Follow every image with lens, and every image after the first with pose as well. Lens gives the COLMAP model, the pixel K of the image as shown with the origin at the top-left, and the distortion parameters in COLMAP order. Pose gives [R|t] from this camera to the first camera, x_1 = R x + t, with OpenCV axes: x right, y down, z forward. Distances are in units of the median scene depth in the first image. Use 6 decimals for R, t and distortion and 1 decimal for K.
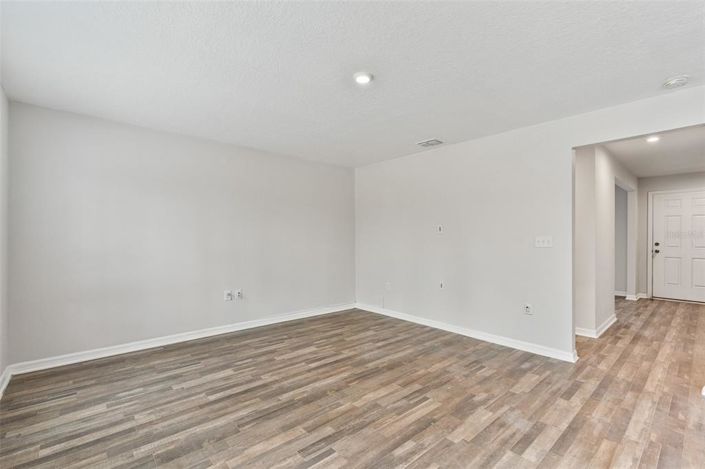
lens RADIAL K [[316.3, 0, 351.7], [0, 316.3, 235.6], [0, 0, 1]] dist [-0.008776, 0.003731]
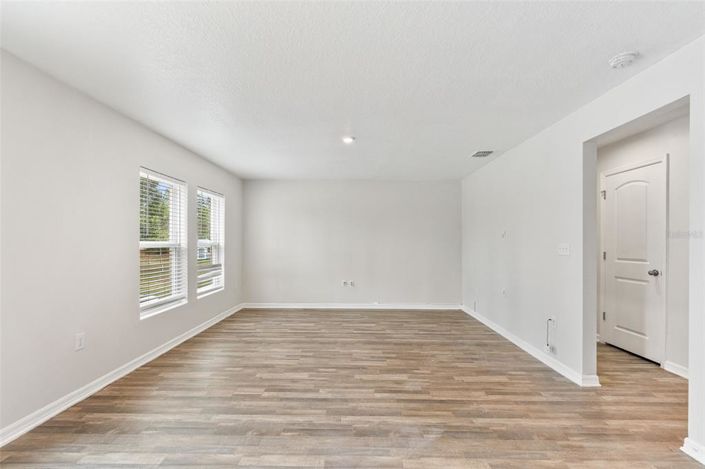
lens RADIAL K [[316.3, 0, 348.5], [0, 316.3, 240.3], [0, 0, 1]] dist [-0.008776, 0.003731]
pose [[0.733560, -0.007486, -0.679584, 0.956936], [0.002960, 0.999965, -0.007820, -0.000865], [0.679618, 0.003725, 0.733556, -0.108636]]
